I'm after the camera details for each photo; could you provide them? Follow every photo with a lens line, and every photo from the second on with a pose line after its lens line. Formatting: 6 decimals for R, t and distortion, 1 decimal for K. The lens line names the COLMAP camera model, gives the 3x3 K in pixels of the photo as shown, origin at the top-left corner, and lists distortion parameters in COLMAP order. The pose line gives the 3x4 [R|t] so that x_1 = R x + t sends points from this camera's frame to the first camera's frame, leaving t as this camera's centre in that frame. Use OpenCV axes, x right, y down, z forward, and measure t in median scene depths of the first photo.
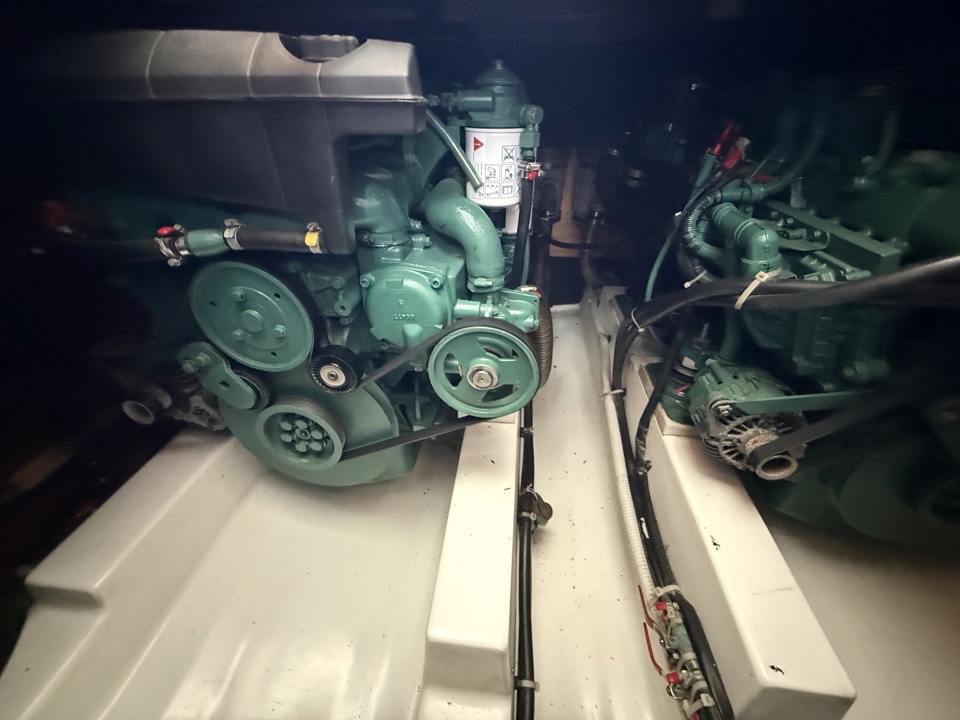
lens RADIAL K [[389.4, 0, 480.0], [0, 389.4, 360.0], [0, 0, 1]] dist [-0.000997, 0.004860]
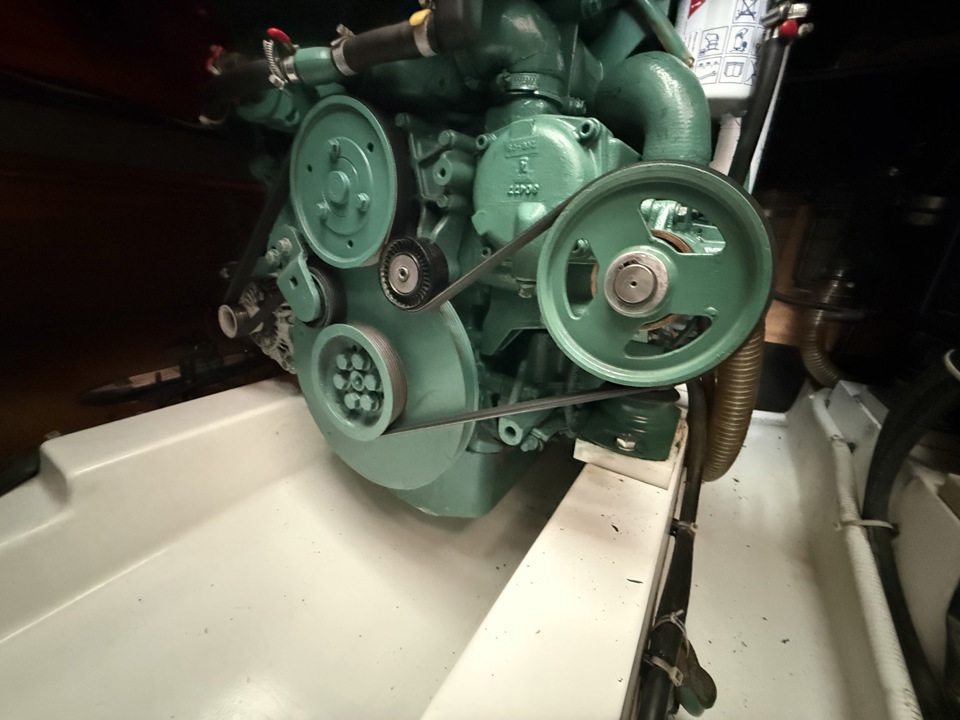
lens RADIAL K [[389.4, 0, 480.0], [0, 389.4, 360.0], [0, 0, 1]] dist [-0.000997, 0.004860]
pose [[0.899416, 0.190541, -0.393377, 0.038826], [-0.296296, 0.927426, -0.228230, 0.273546], [0.321341, 0.321830, 0.890598, 0.439922]]
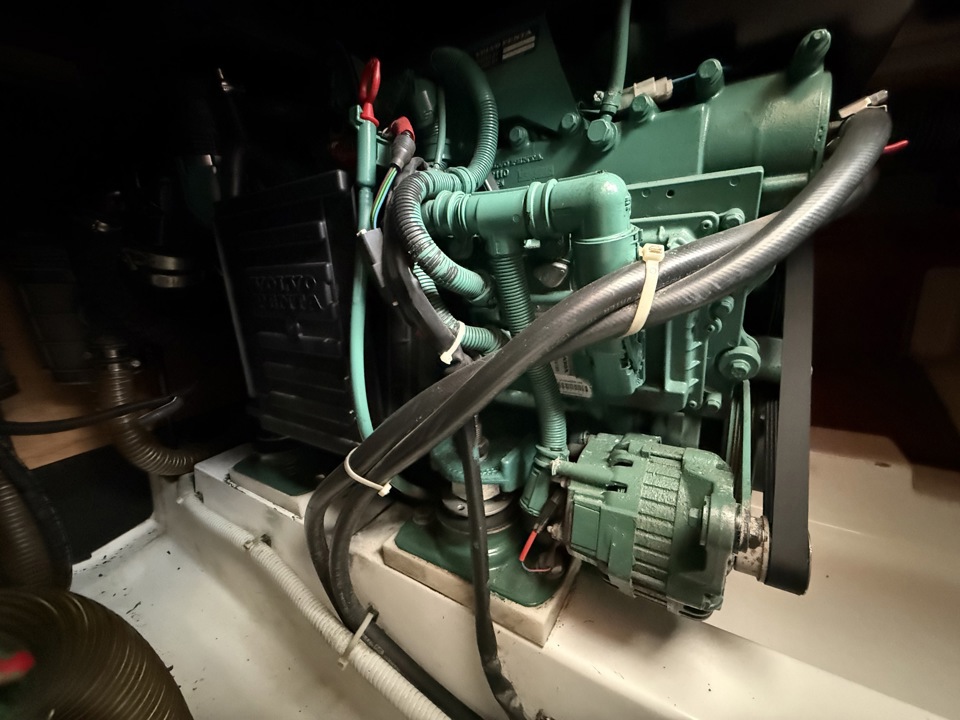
lens RADIAL K [[379.5, 0, 463.9], [0, 379.5, 362.2], [0, 0, 1]] dist [0.000112, 0.000148]
pose [[0.451017, -0.264991, 0.852270, 0.156190], [0.549662, 0.834800, -0.031319, -0.190322], [-0.703176, 0.482586, 0.522164, 0.868613]]
